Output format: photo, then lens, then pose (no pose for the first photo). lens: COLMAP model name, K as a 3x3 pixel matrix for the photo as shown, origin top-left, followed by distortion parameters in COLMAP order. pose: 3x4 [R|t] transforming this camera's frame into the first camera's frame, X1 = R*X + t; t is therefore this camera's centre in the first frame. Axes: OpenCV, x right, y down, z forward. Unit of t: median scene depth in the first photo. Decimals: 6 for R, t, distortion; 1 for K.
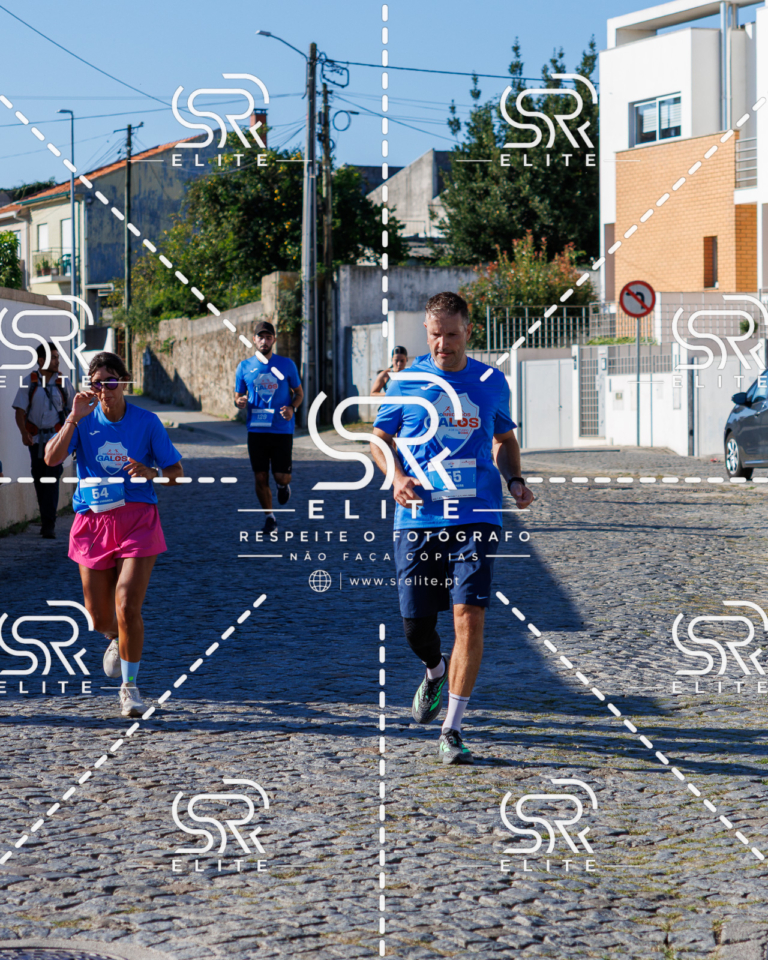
lens RADIAL K [[3302.4, 0, 367.3], [0, 3302.4, 481.1], [0, 0, 1]] dist [-0.051273, 1.585790]
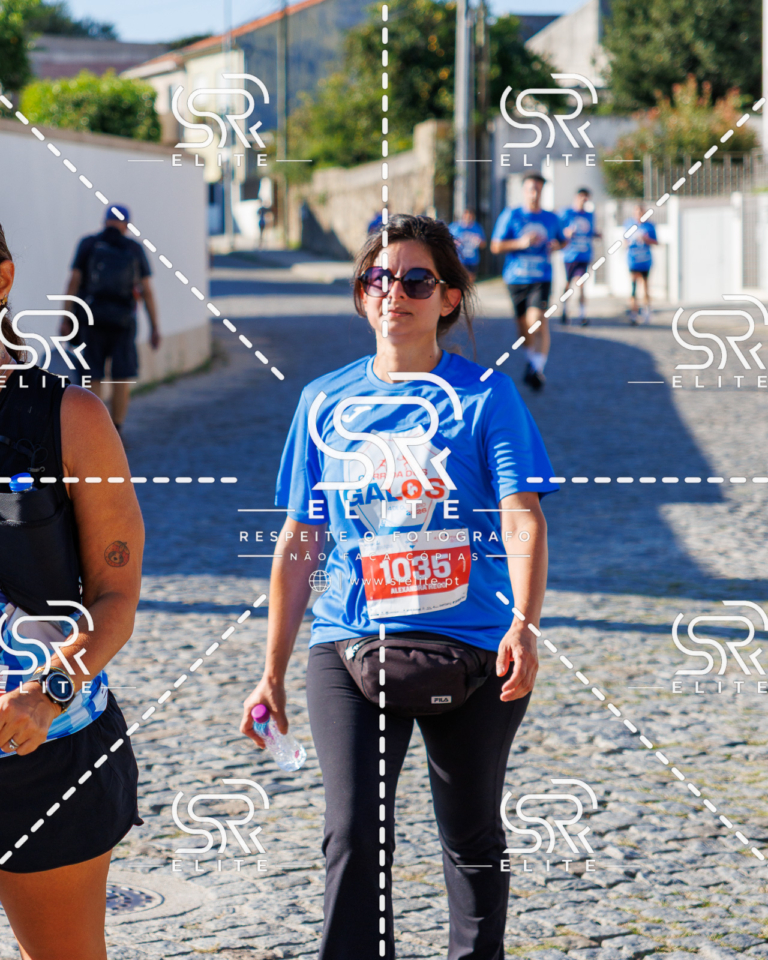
lens RADIAL K [[3147.4, 0, 195.3], [0, 3147.4, 433.1], [0, 0, 1]] dist [-0.036501, 0.684003]
pose [[0.992946, 0.001982, -0.118547, 0.033931], [0.002243, 0.999367, 0.035497, -0.009920], [0.118543, -0.035513, 0.992314, 0.142677]]
